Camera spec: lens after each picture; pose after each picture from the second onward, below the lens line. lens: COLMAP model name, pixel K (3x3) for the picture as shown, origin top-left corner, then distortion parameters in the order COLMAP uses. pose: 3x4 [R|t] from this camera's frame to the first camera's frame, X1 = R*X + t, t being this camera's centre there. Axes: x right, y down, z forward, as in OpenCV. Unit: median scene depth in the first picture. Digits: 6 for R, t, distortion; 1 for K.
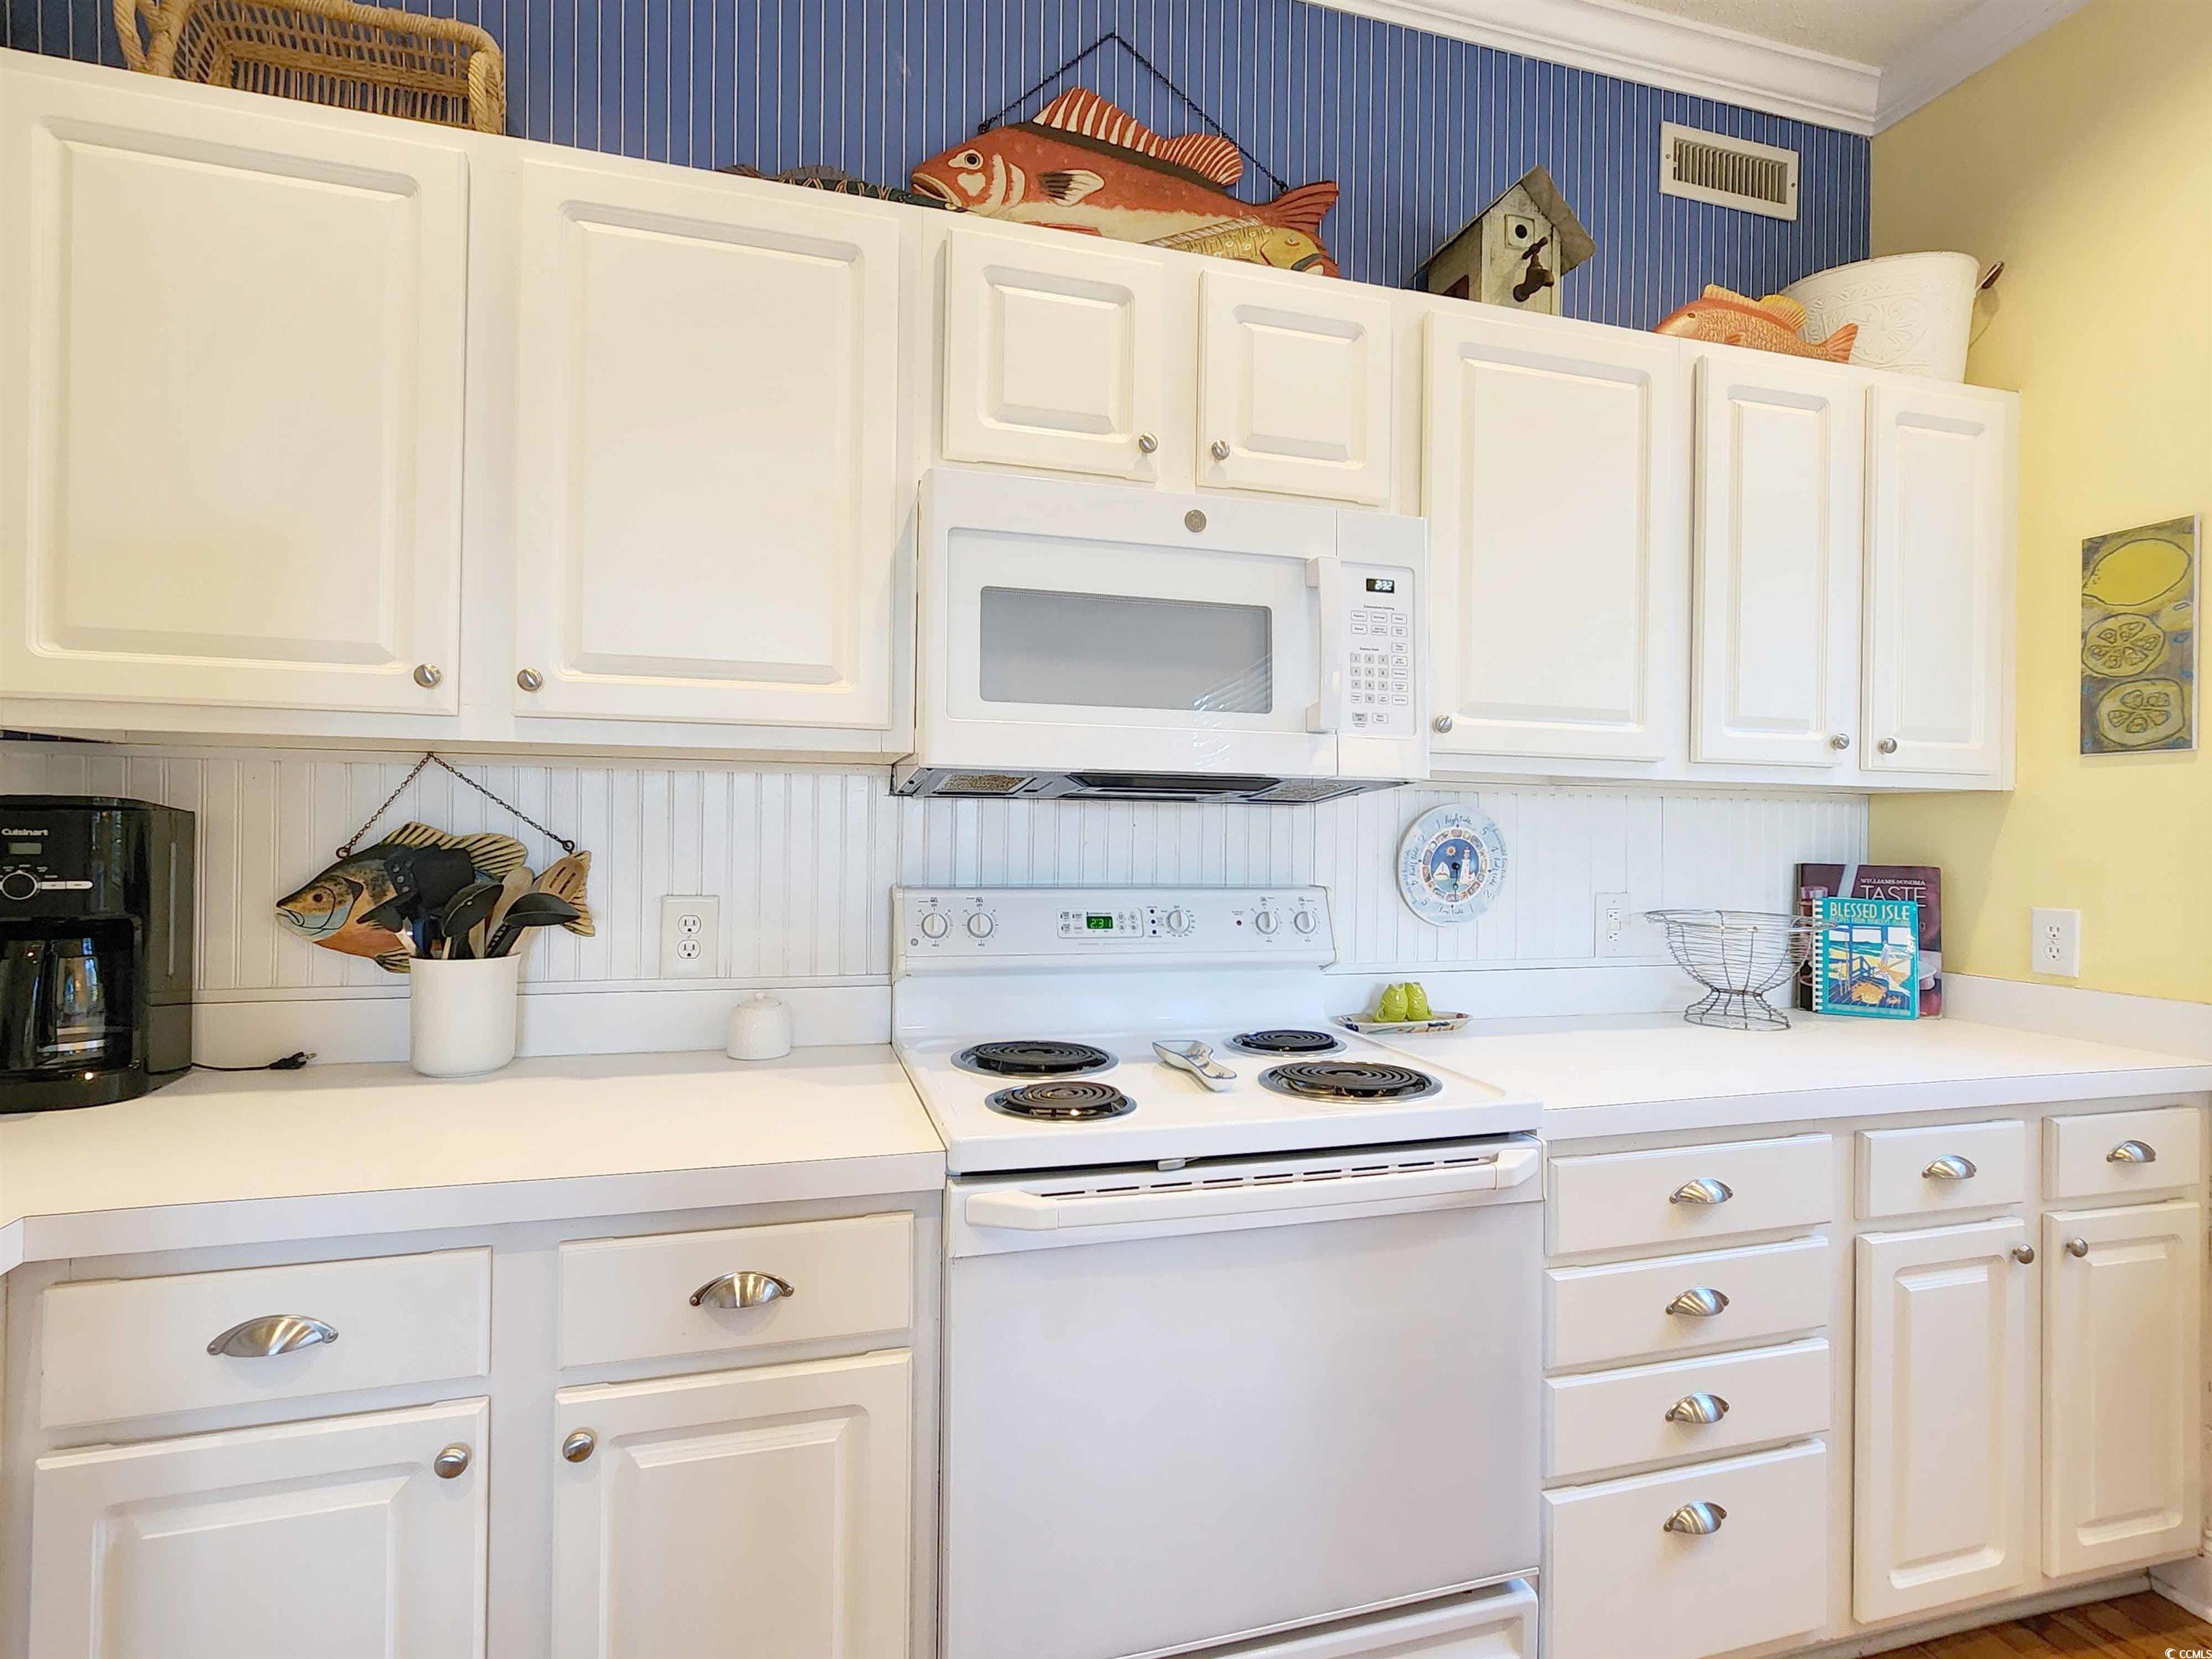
lens RADIAL K [[1102.6, 0, 1101.0], [0, 1102.6, 823.3], [0, 0, 1]] dist [-0.000579, 0.001374]
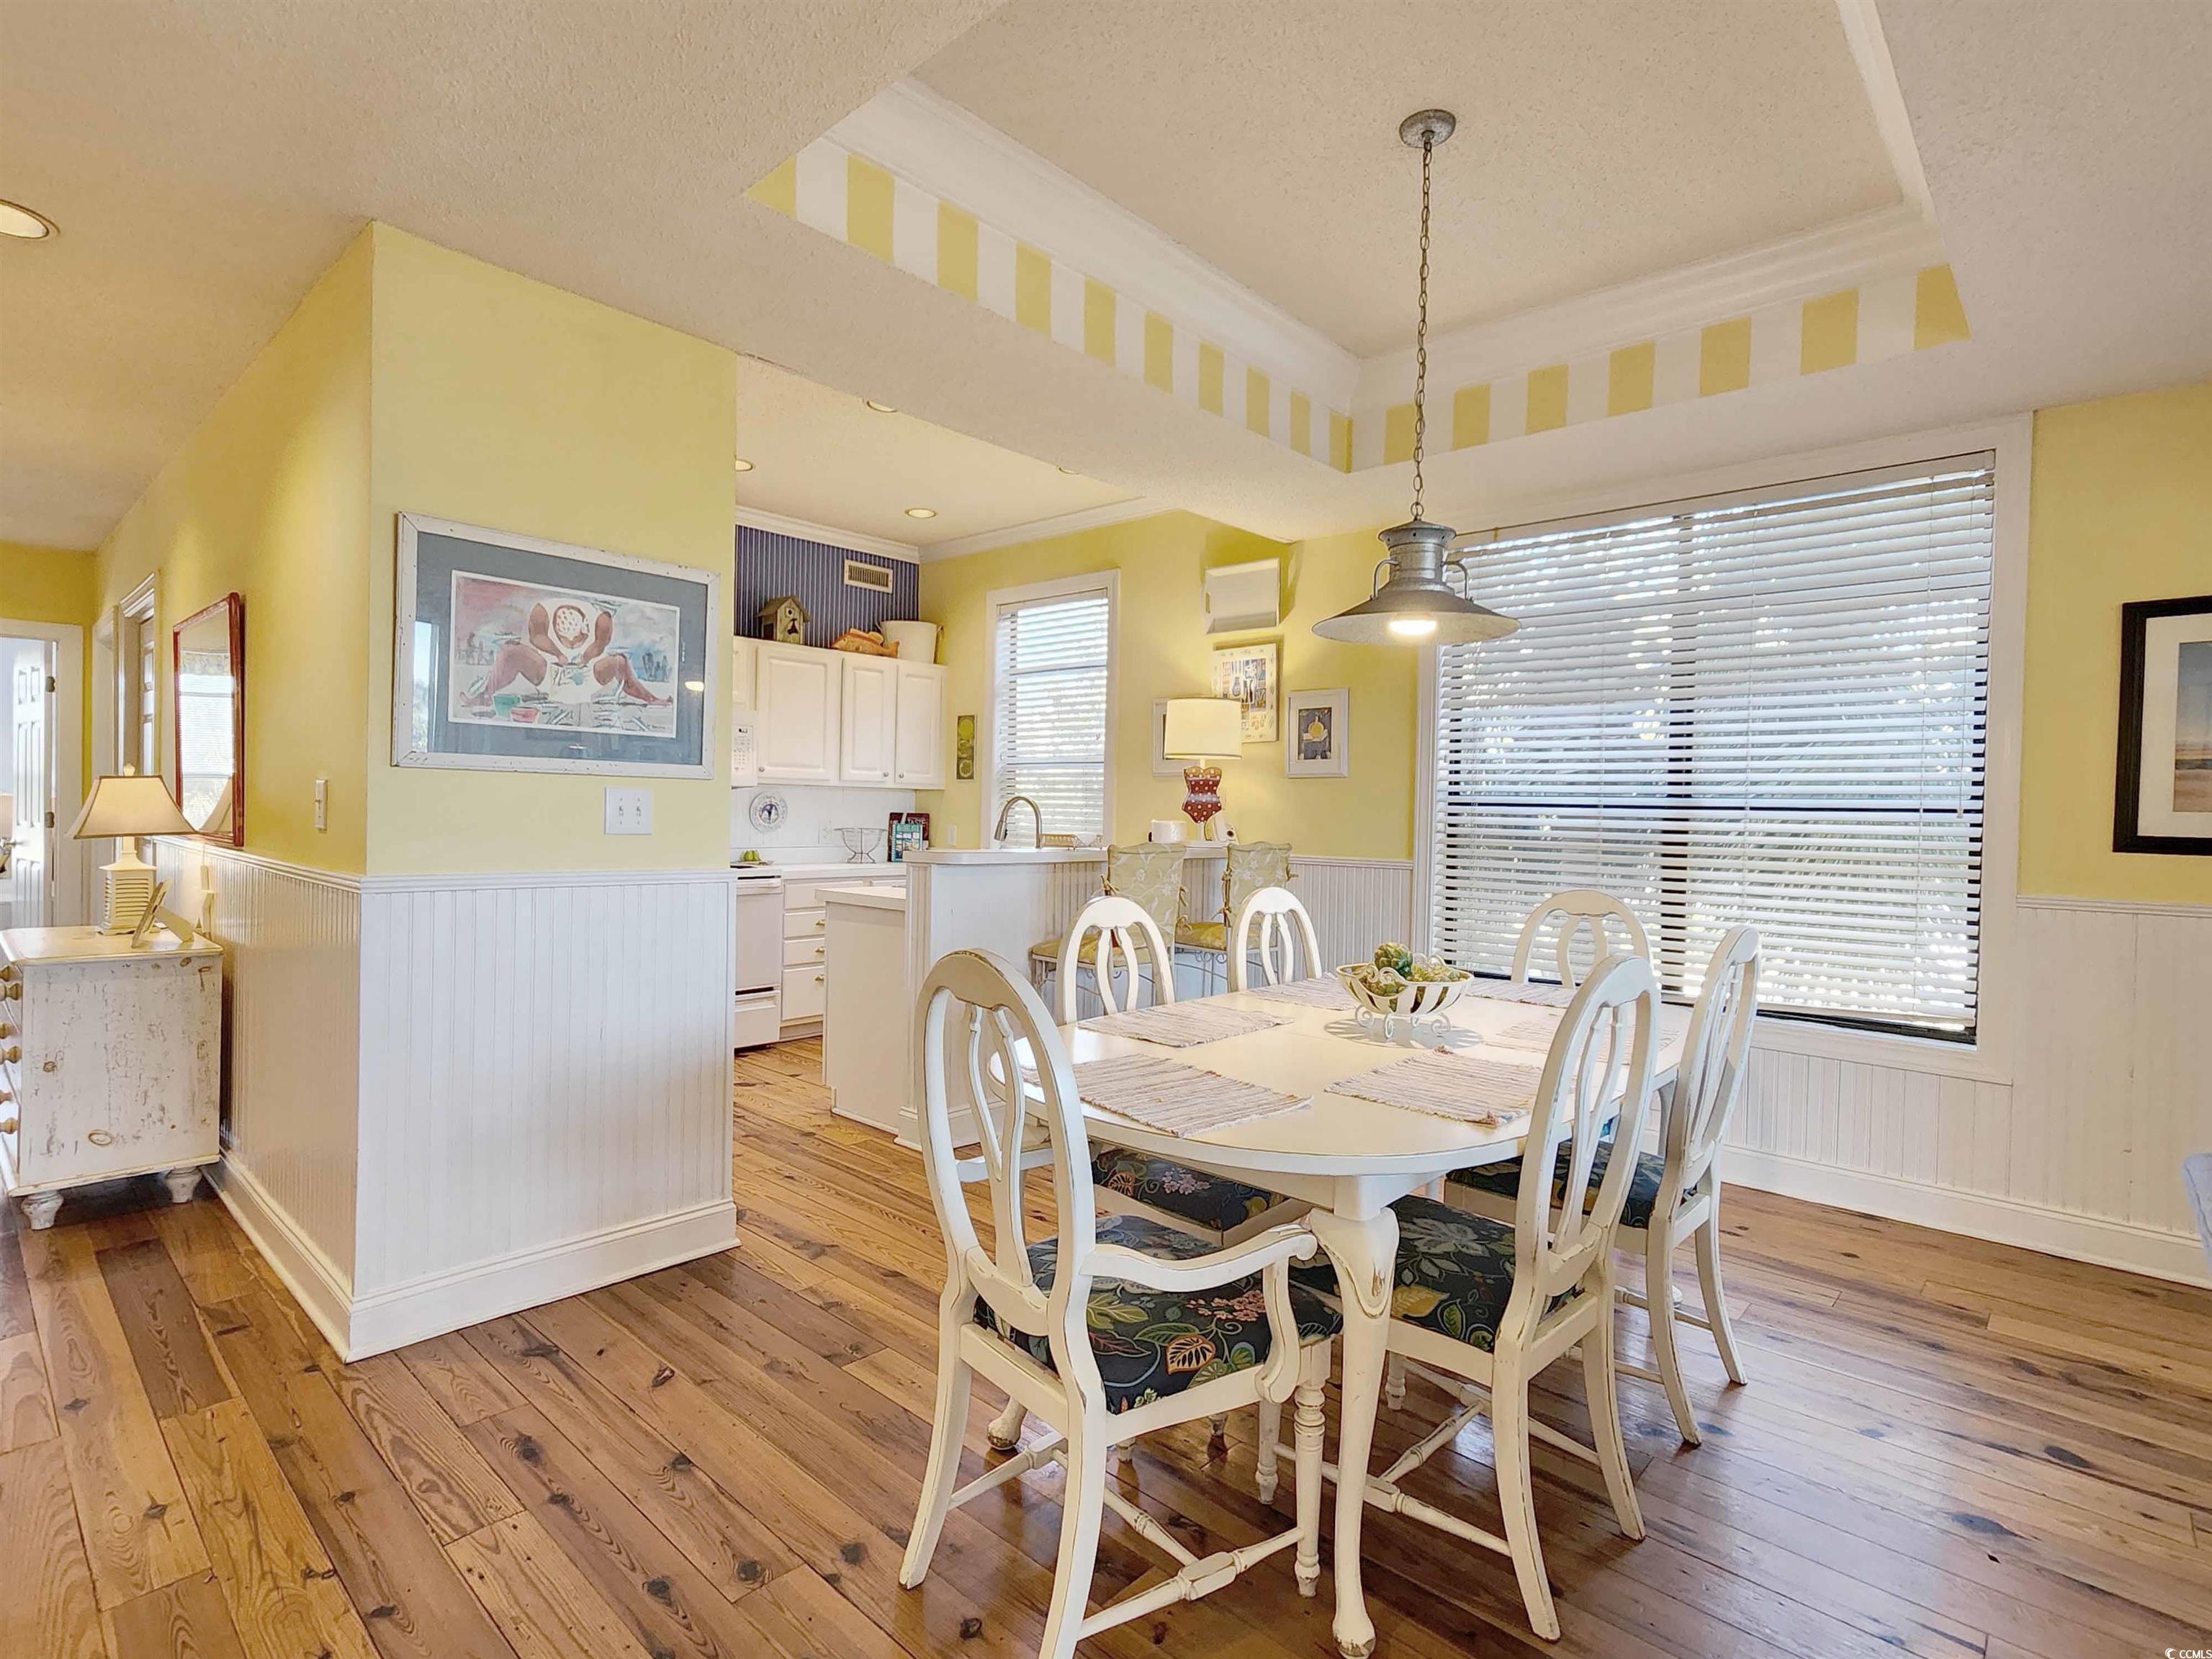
lens RADIAL K [[1102.6, 0, 1101.0], [0, 1102.6, 823.3], [0, 0, 1]] dist [-0.000579, 0.001374]
pose [[0.859034, -0.002468, 0.511912, -0.488223], [-0.011954, 0.999619, 0.024878, -0.018237], [-0.511779, -0.027490, 0.858677, -2.254527]]
